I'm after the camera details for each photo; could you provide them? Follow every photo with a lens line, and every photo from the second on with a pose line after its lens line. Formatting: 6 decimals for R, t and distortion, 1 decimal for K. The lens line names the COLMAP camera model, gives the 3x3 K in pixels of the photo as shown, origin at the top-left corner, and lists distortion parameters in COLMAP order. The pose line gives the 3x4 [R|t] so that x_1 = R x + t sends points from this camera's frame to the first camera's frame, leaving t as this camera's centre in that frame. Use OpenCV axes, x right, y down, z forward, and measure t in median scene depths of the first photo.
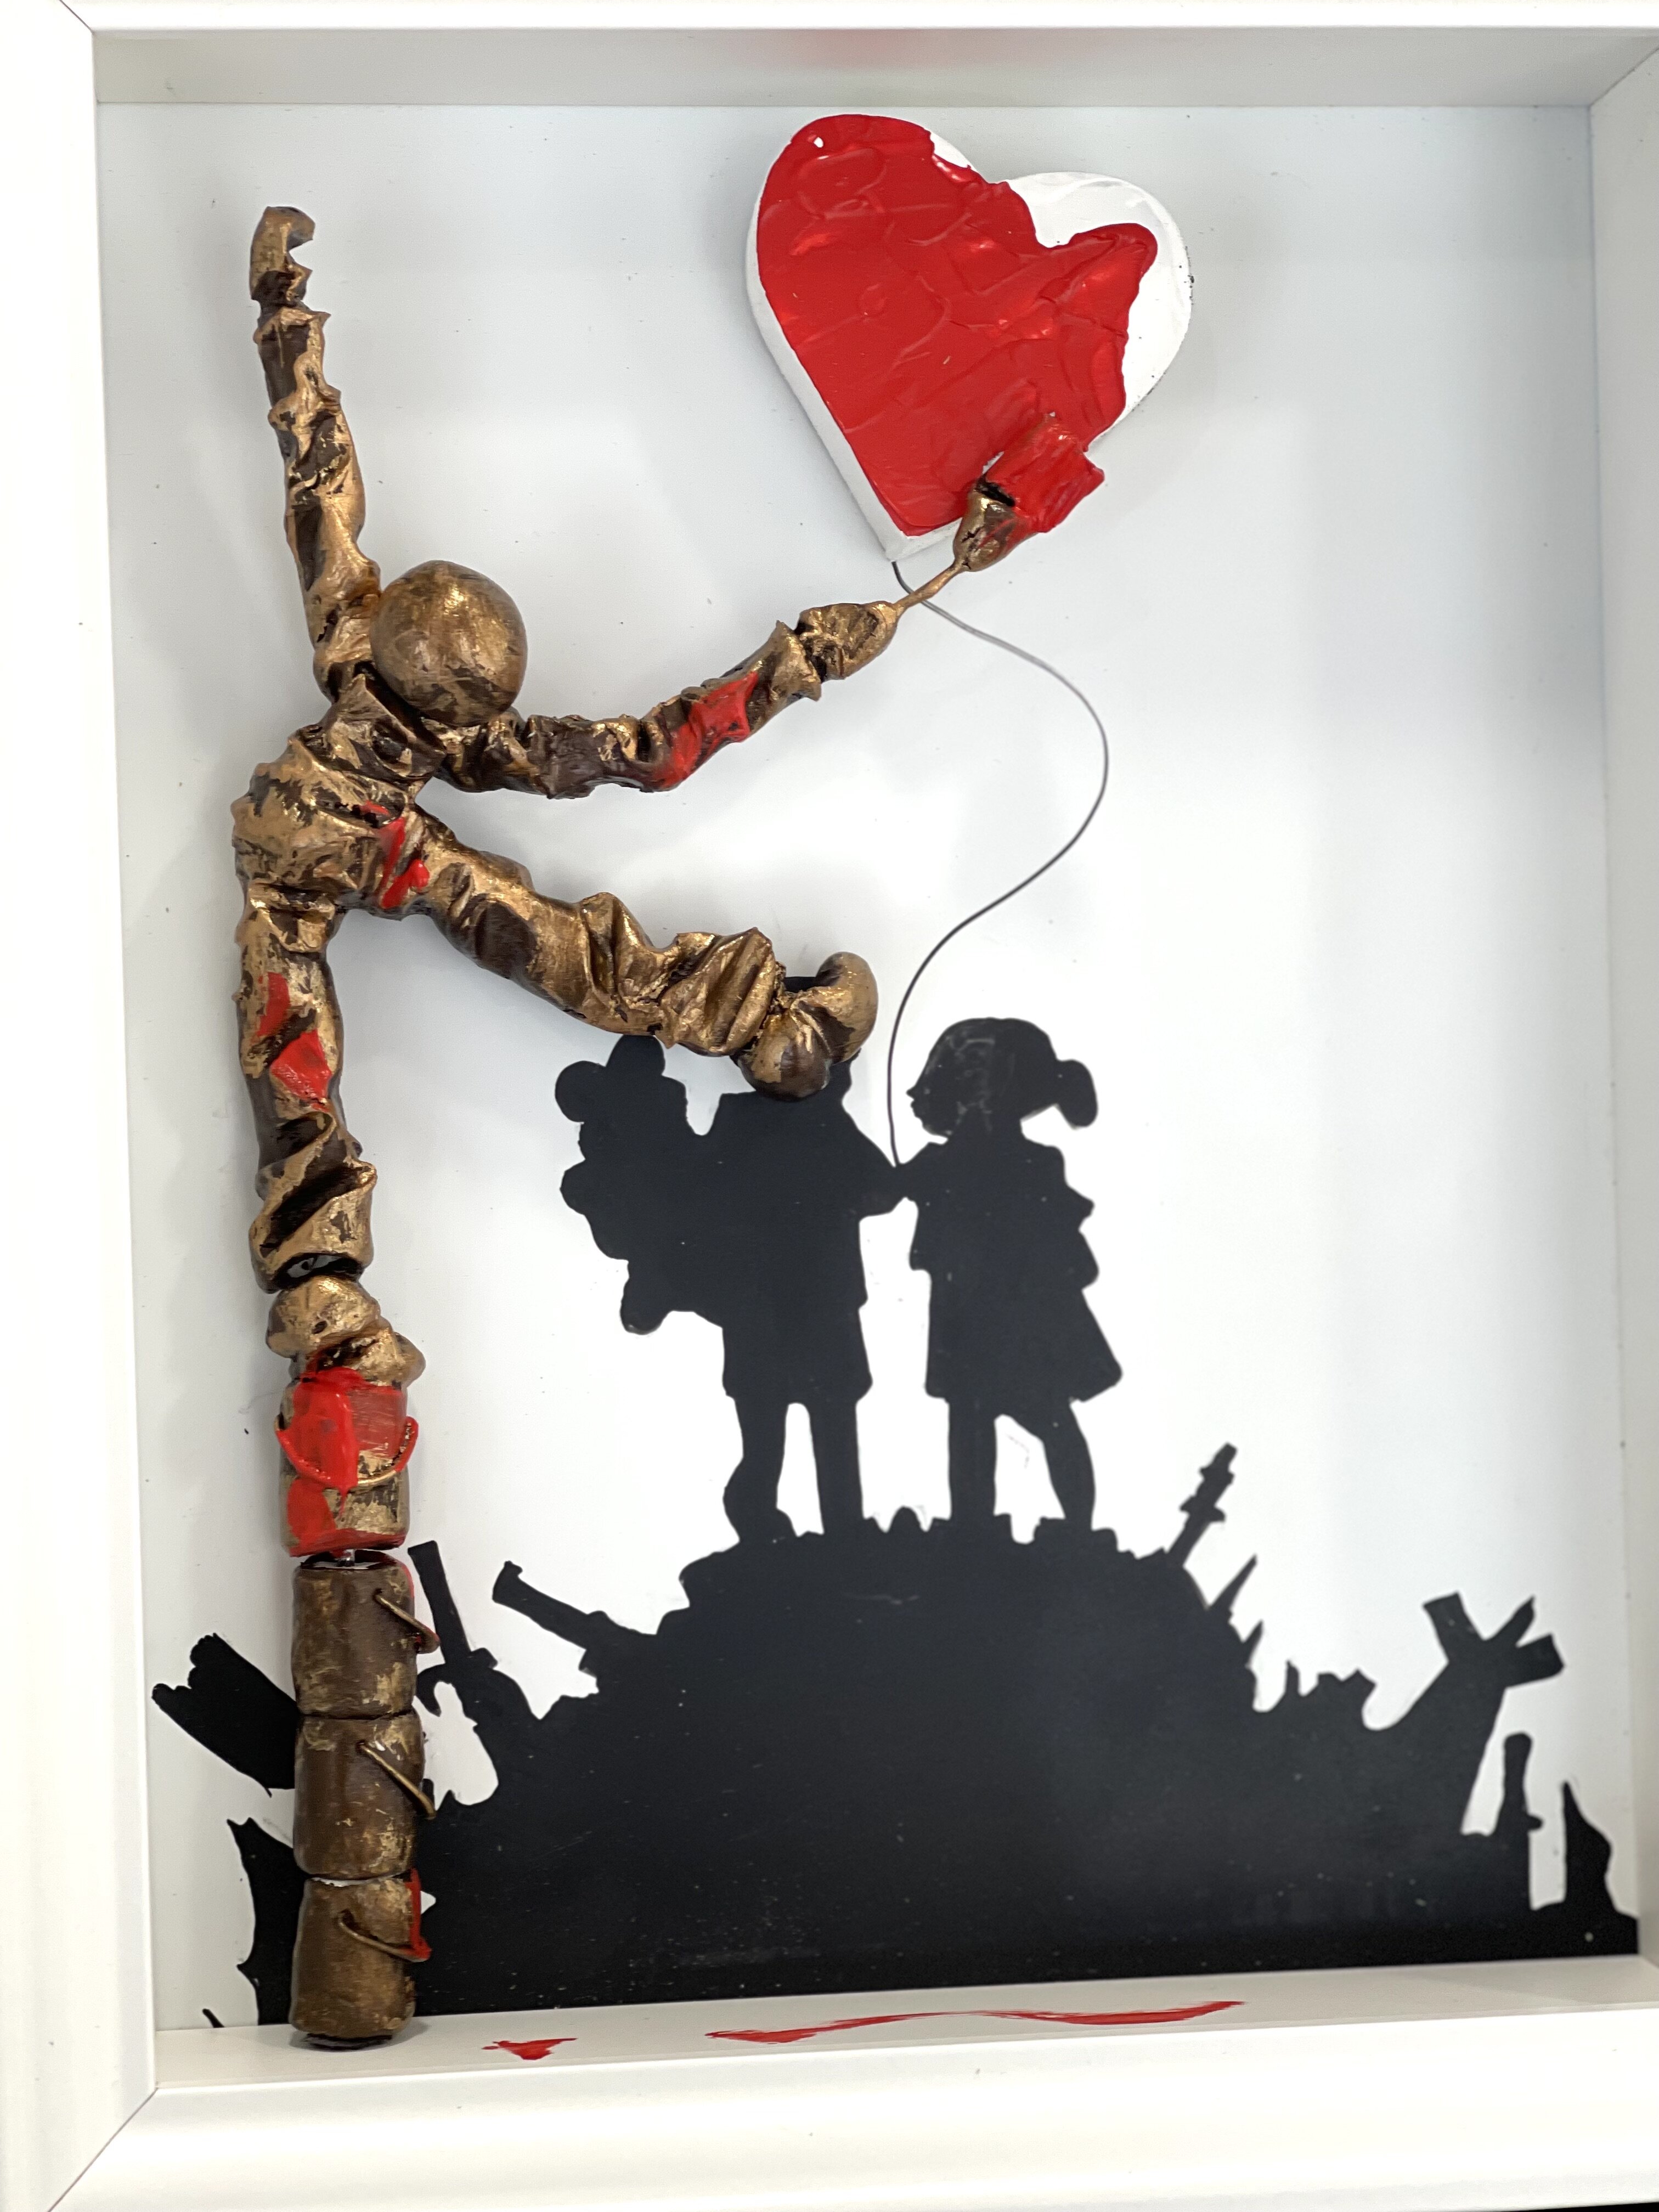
lens RADIAL K [[4237.0, 0, 829.5], [0, 4237.0, 1106.0], [0, 0, 1]] dist [0.032583, 1.645771]
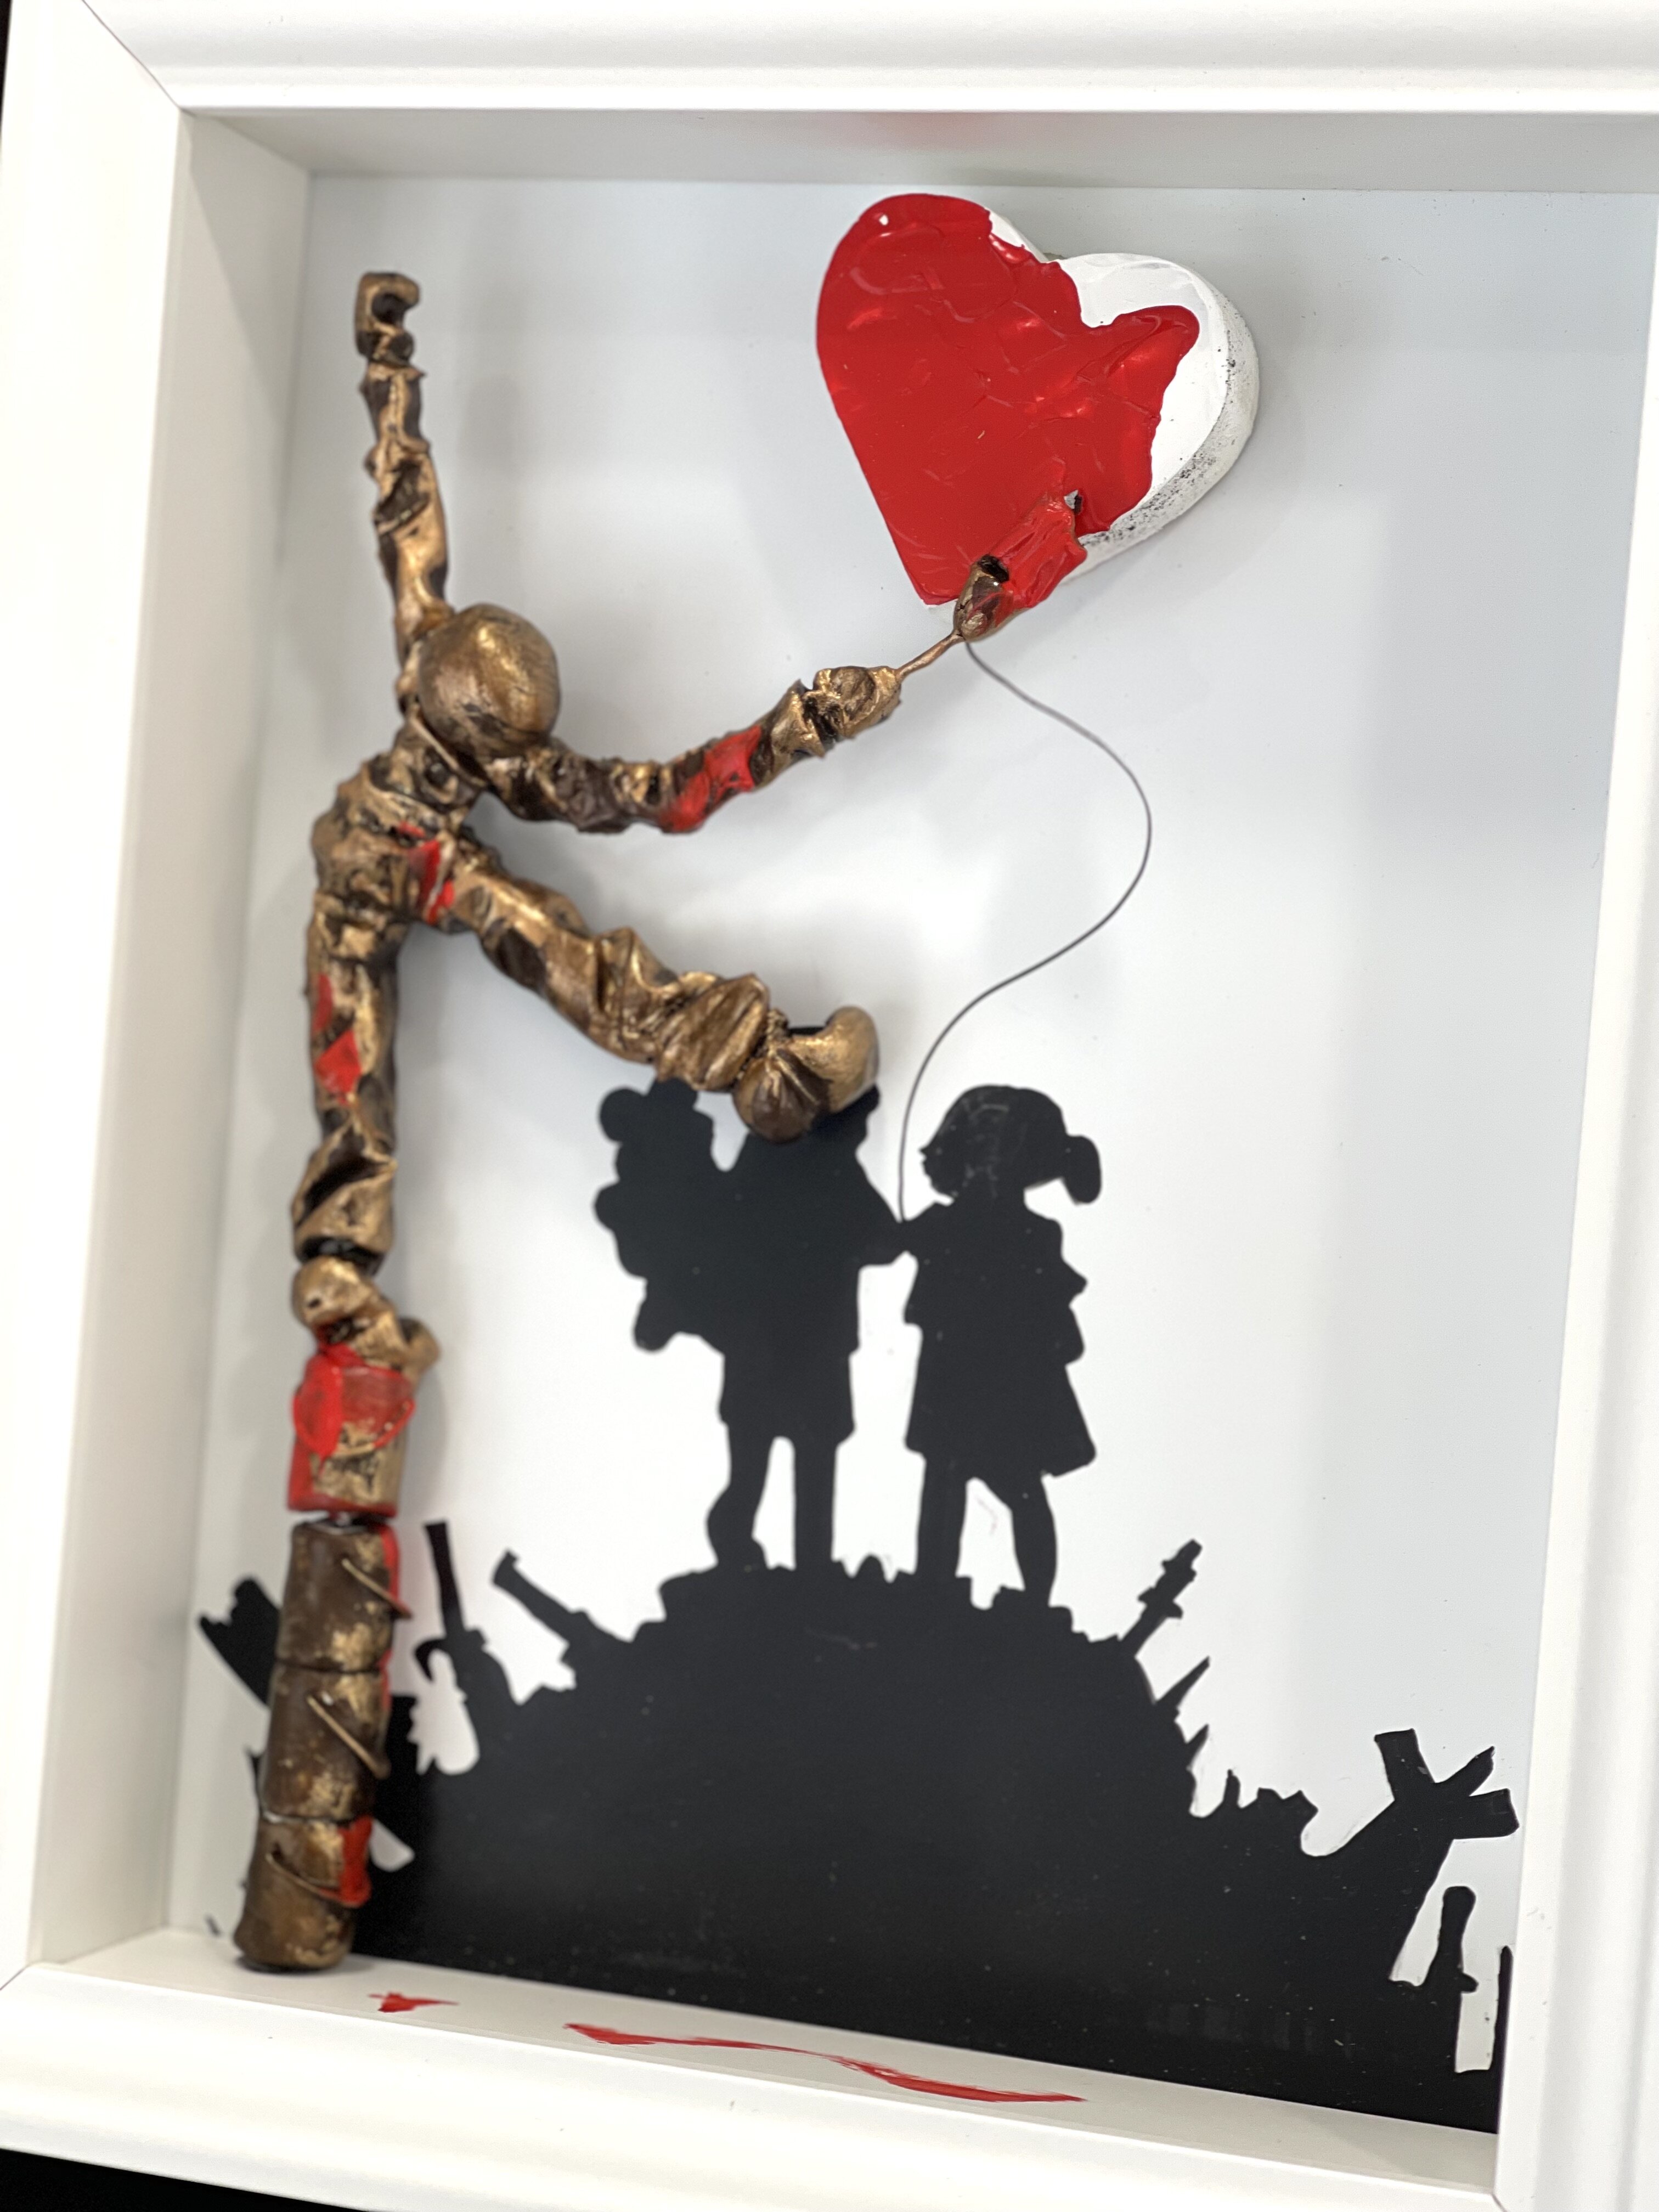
lens RADIAL K [[4237.0, 0, 829.5], [0, 4237.0, 1106.0], [0, 0, 1]] dist [0.032583, 1.645771]
pose [[0.906193, 0.102001, -0.410379, 0.425330], [-0.108823, 0.994038, 0.006771, -0.018755], [0.408623, 0.038523, 0.911890, 0.065024]]
